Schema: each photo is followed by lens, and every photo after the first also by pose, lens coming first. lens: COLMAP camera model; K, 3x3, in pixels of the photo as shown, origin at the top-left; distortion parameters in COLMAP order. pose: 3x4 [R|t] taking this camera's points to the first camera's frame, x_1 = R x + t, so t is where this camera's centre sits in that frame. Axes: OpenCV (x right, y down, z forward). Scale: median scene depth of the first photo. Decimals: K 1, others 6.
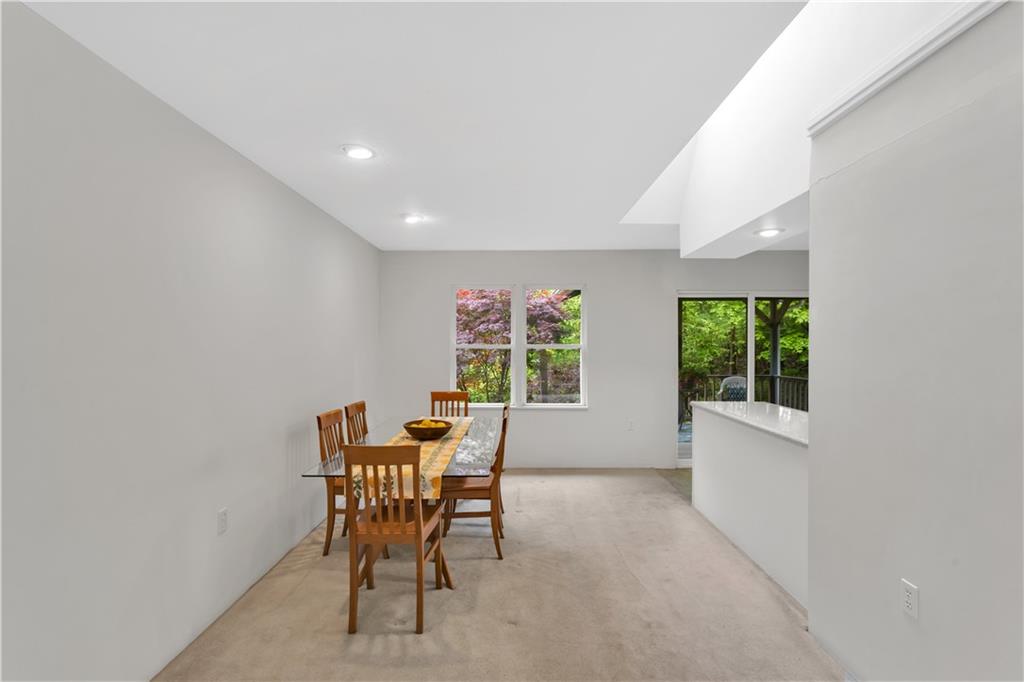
lens RADIAL K [[482.6, 0, 512.0], [0, 482.6, 341.0], [0, 0, 1]] dist [-0.001000, 0.000316]
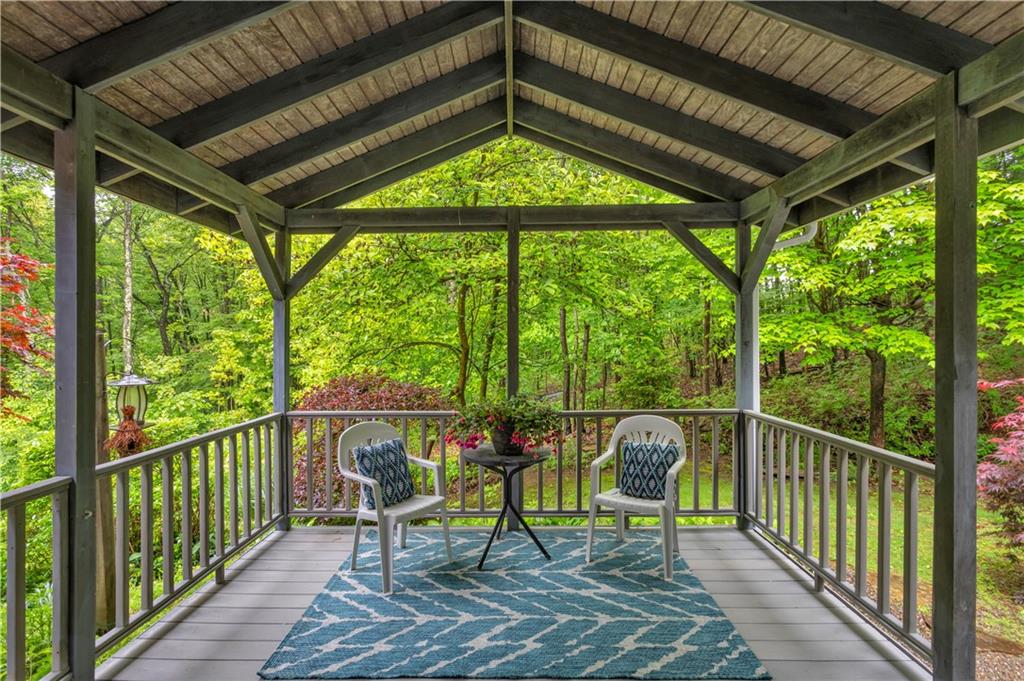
lens RADIAL K [[482.6, 0, 512.0], [0, 482.6, 340.5], [0, 0, 1]] dist [-0.001000, 0.000316]
pose [[0.999958, -0.007525, -0.005184, 0.767257], [0.007532, 0.999971, 0.001265, 0.024760], [0.005174, -0.001304, 0.999986, 1.308428]]
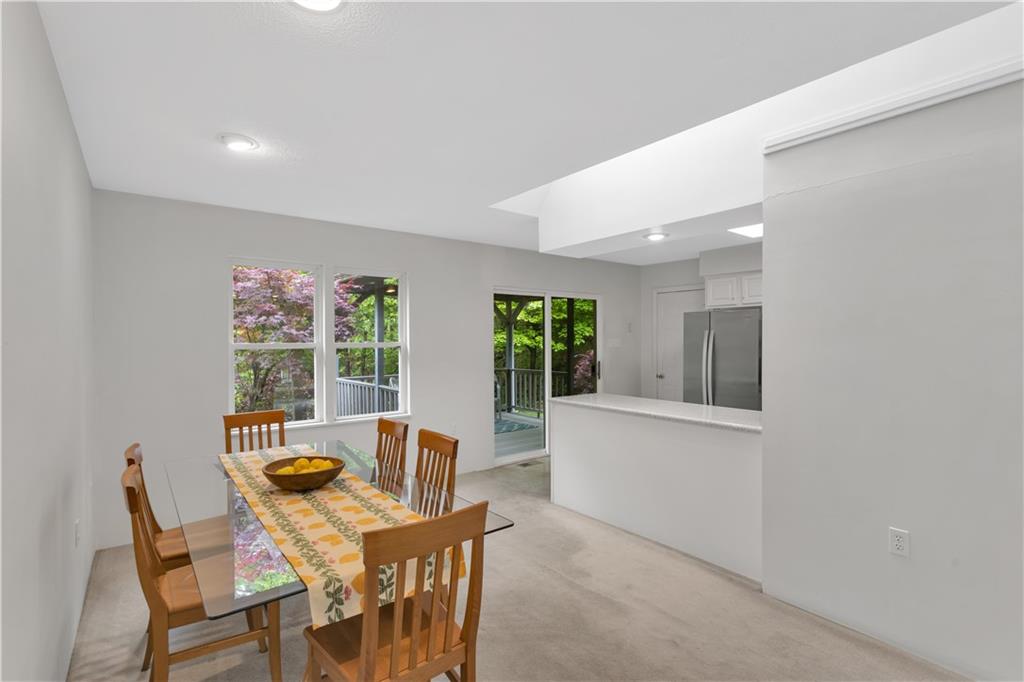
lens RADIAL K [[482.6, 0, 512.0], [0, 482.6, 341.0], [0, 0, 1]] dist [-0.001000, 0.000316]
pose [[0.784706, -0.006650, 0.619833, -0.300263], [0.003419, 0.999974, 0.006399, 0.001024], [-0.619859, -0.002902, 0.784708, 0.263420]]
